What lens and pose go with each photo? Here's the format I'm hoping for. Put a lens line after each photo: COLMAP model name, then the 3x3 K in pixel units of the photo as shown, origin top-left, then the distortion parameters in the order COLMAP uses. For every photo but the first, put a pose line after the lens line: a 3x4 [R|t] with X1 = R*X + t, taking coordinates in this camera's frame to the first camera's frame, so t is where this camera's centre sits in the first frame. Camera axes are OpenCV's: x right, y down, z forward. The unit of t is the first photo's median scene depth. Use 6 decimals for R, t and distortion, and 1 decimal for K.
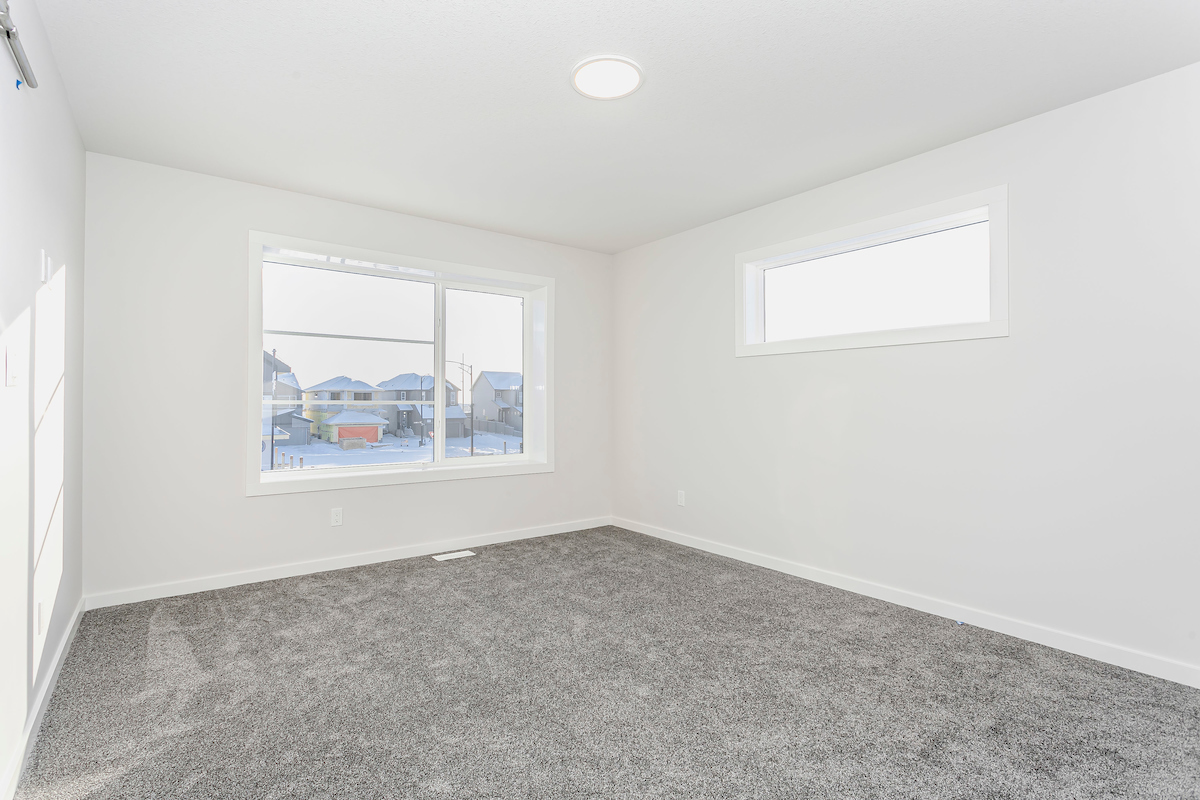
lens RADIAL K [[575.8, 0, 584.3], [0, 575.8, 400.3], [0, 0, 1]] dist [0.000867, -0.000313]
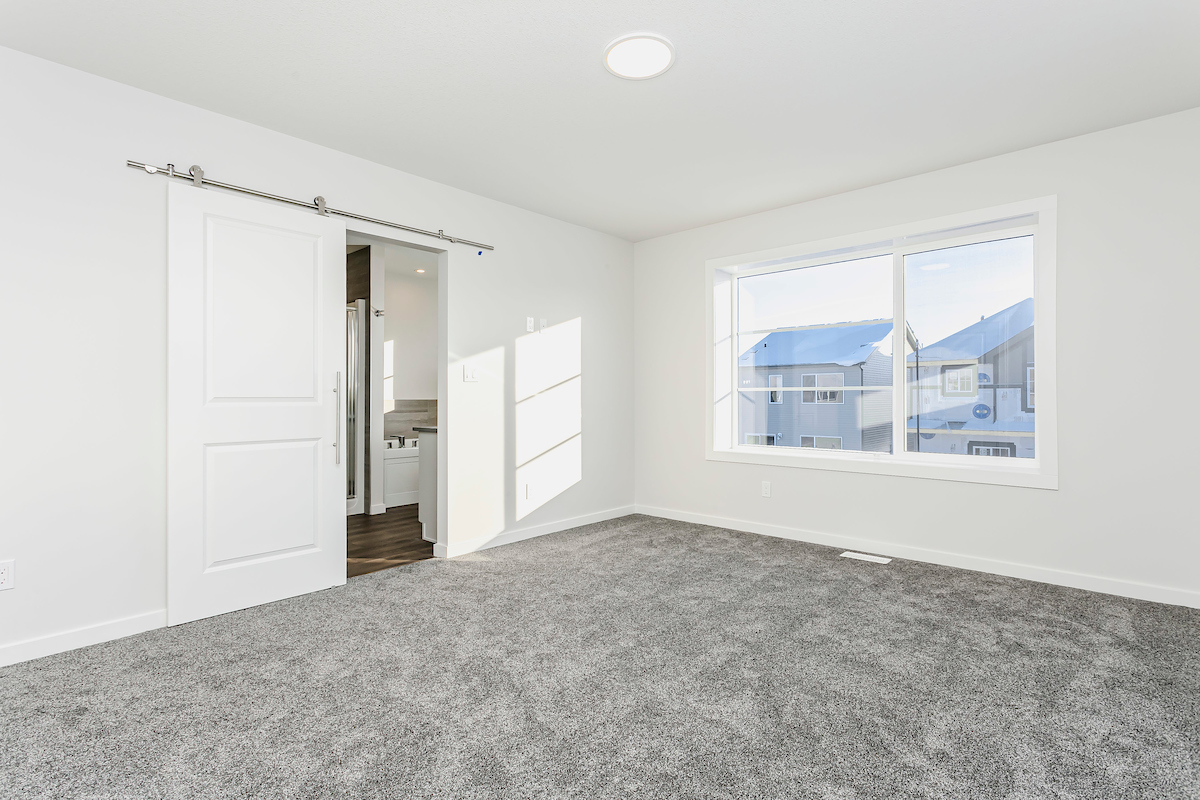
lens RADIAL K [[575.8, 0, 584.3], [0, 575.8, 400.3], [0, 0, 1]] dist [0.000867, -0.000313]
pose [[0.171651, 0.005826, -0.985141, 0.688334], [0.011541, 0.999902, 0.007924, 0.014082], [0.985090, -0.012729, 0.171567, 0.491101]]
